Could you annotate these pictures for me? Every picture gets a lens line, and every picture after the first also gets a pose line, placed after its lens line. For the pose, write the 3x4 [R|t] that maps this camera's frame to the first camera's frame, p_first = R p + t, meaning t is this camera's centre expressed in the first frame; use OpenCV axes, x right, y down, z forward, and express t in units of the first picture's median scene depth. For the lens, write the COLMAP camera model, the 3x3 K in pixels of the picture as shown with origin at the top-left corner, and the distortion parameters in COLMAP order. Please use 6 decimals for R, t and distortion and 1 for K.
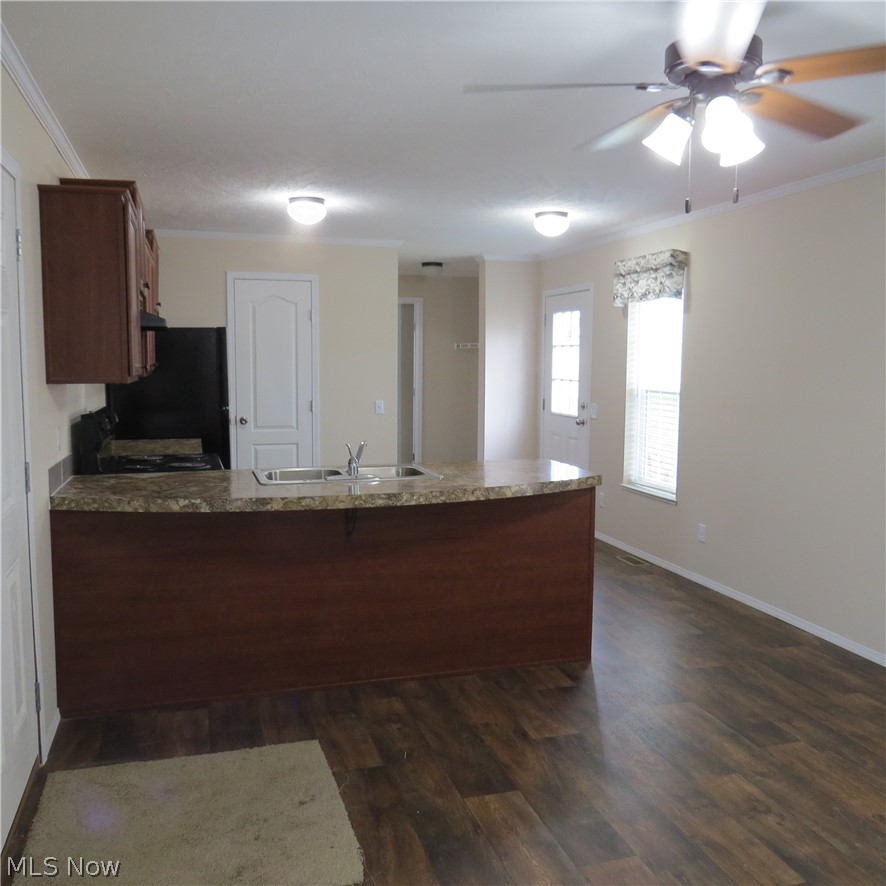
lens RADIAL K [[845.4, 0, 443.0], [0, 845.4, 445.3], [0, 0, 1]] dist [-0.023462, 0.000000]
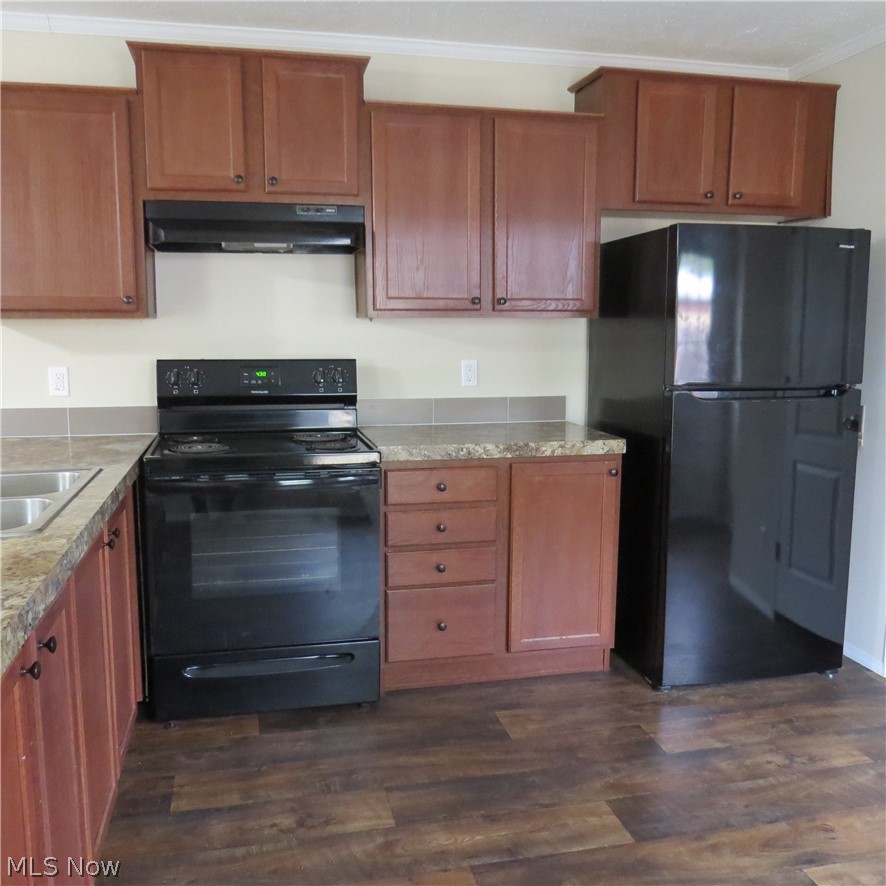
lens RADIAL K [[845.4, 0, 437.1], [0, 845.4, 444.7], [0, 0, 1]] dist [-0.023462, 0.000000]
pose [[-0.067022, 0.137999, -0.988162, 1.029165], [-0.099555, 0.984522, 0.144243, -0.060421], [0.992772, 0.108044, -0.052247, 1.017807]]
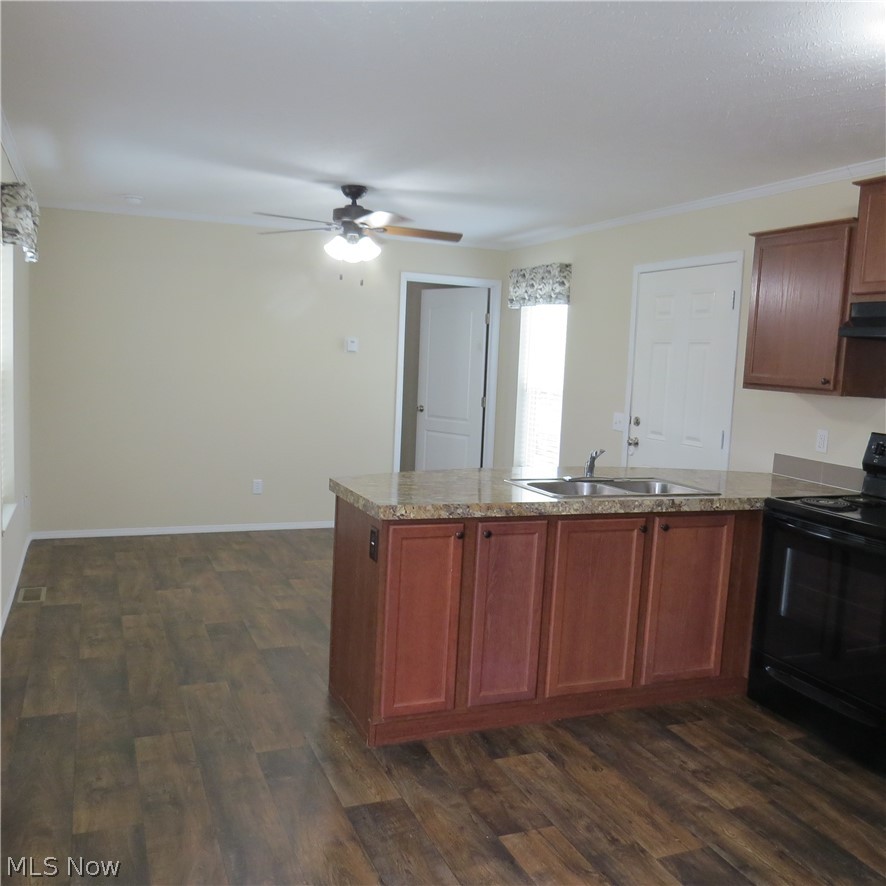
lens RADIAL K [[845.4, 0, 440.2], [0, 845.4, 444.6], [0, 0, 1]] dist [-0.023462, 0.000000]
pose [[-0.993157, -0.047174, -0.106839, 0.769520], [-0.068243, 0.976781, 0.203081, -0.168460], [0.094779, 0.208983, -0.973316, 1.753403]]
